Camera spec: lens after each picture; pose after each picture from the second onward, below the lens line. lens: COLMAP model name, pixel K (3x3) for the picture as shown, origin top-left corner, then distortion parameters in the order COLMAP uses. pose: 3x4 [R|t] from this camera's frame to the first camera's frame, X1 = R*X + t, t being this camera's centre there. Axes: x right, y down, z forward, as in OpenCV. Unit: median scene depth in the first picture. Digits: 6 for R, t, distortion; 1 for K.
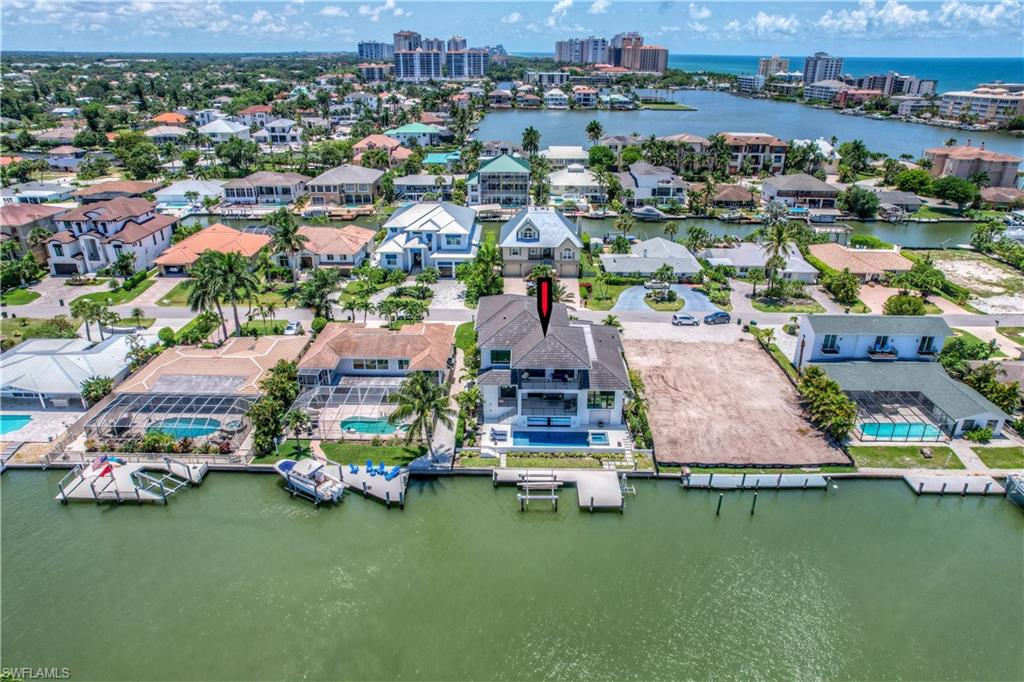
lens RADIAL K [[657.5, 0, 512.0], [0, 657.5, 341.0], [0, 0, 1]] dist [-0.080458, 0.068914]
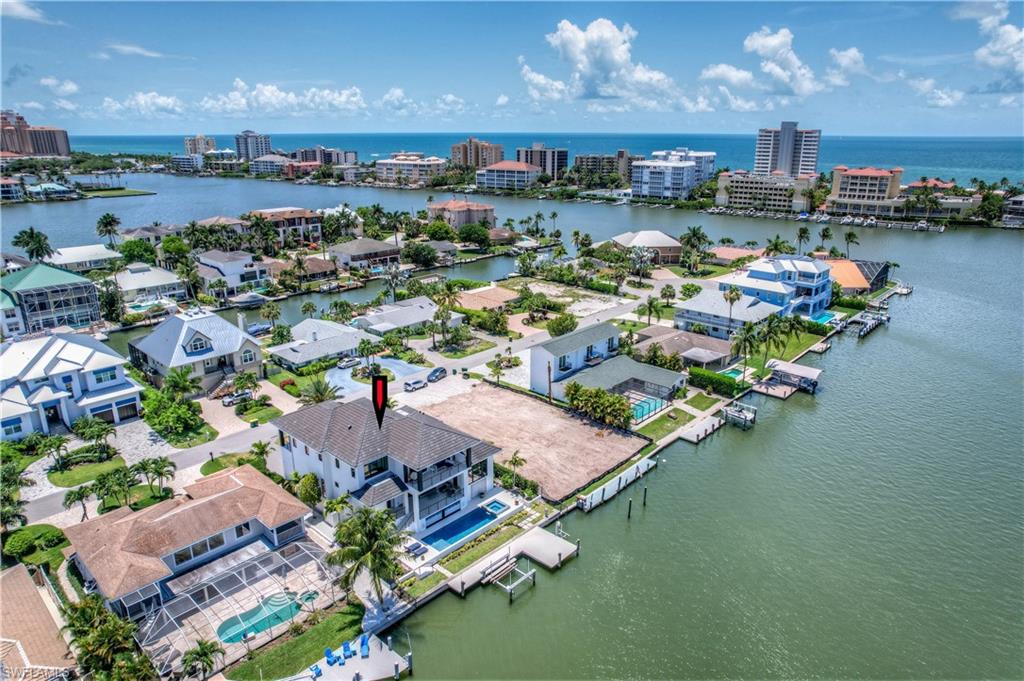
lens RADIAL K [[657.5, 0, 512.0], [0, 657.5, 340.5], [0, 0, 1]] dist [-0.080458, 0.068914]
pose [[0.665345, -0.231523, 0.709727, -0.262930], [0.306388, 0.951624, 0.023204, -0.057041], [-0.680766, 0.202013, 0.704094, 0.121195]]
